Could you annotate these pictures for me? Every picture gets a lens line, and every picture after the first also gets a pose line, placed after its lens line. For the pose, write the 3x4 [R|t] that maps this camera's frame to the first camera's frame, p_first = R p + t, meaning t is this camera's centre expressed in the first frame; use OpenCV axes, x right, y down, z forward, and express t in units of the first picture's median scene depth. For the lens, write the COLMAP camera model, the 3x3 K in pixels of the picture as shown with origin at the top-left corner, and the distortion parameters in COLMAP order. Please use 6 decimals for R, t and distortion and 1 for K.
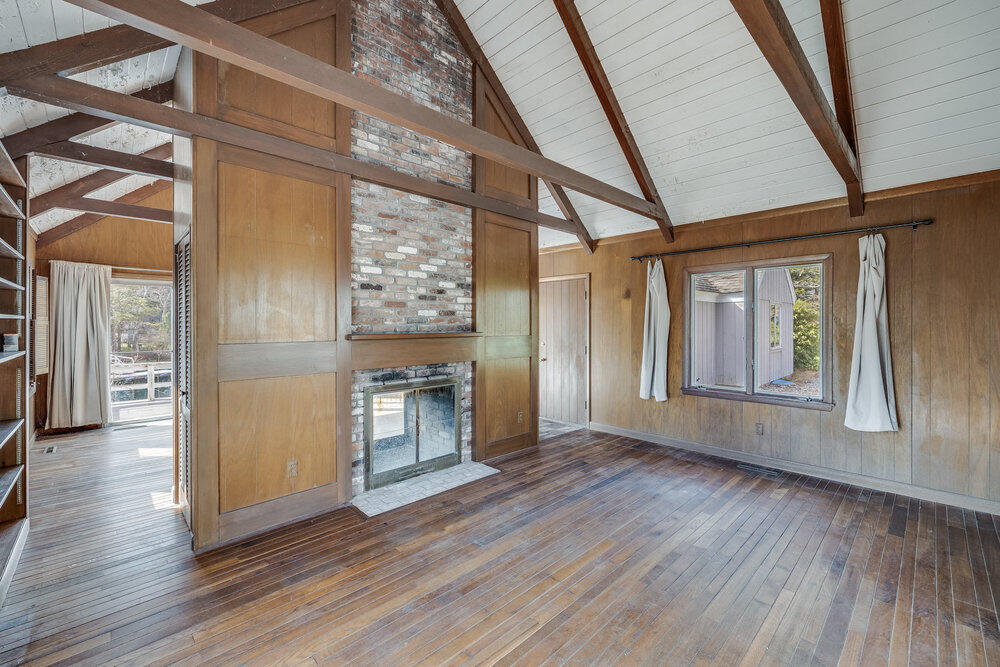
lens RADIAL K [[417.2, 0, 512.6], [0, 417.2, 324.0], [0, 0, 1]] dist [0.000505, 0.000051]
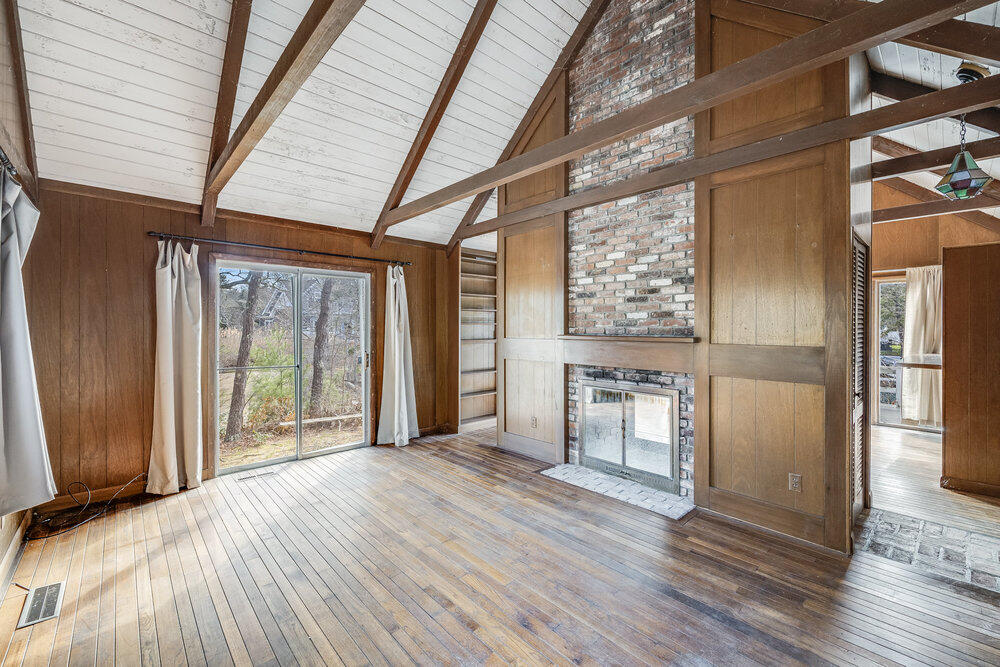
lens RADIAL K [[411.6, 0, 486.1], [0, 411.6, 326.9], [0, 0, 1]] dist [-0.001591, 0.000104]
pose [[-0.053126, -0.001296, -0.998587, 0.785860], [-0.002834, 0.999995, -0.001147, 0.002452], [0.998584, 0.002769, -0.053129, 0.730957]]
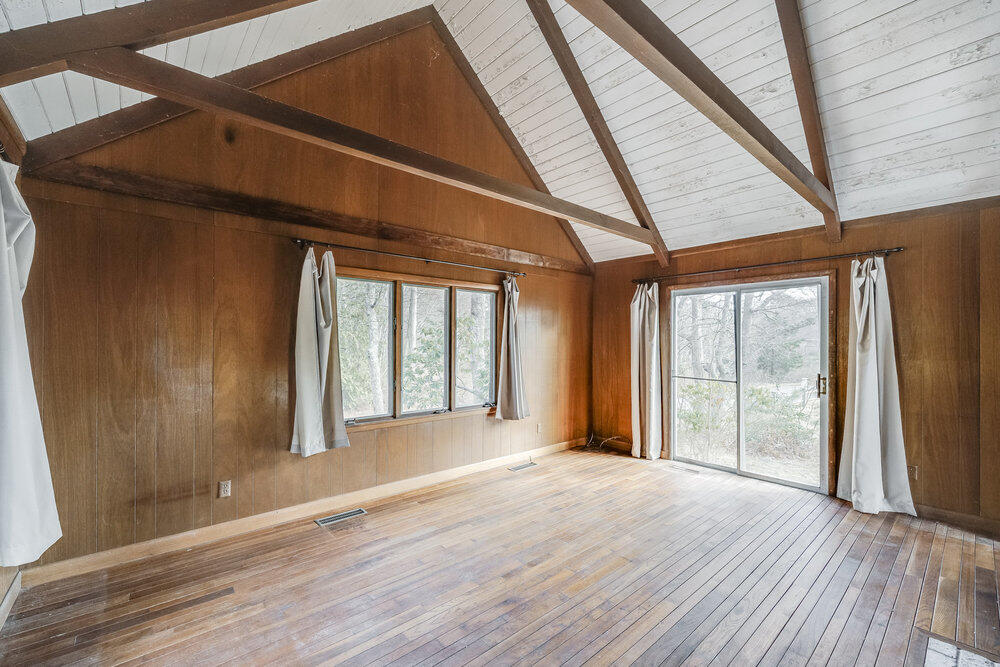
lens RADIAL K [[421.2, 0, 527.9], [0, 421.2, 336.3], [0, 0, 1]] dist [-0.001888, -0.000169]
pose [[-0.999643, -0.002799, 0.026578, 0.216732], [-0.003019, 0.999962, -0.008226, -0.005291], [-0.026554, -0.008303, -0.999613, 1.374469]]
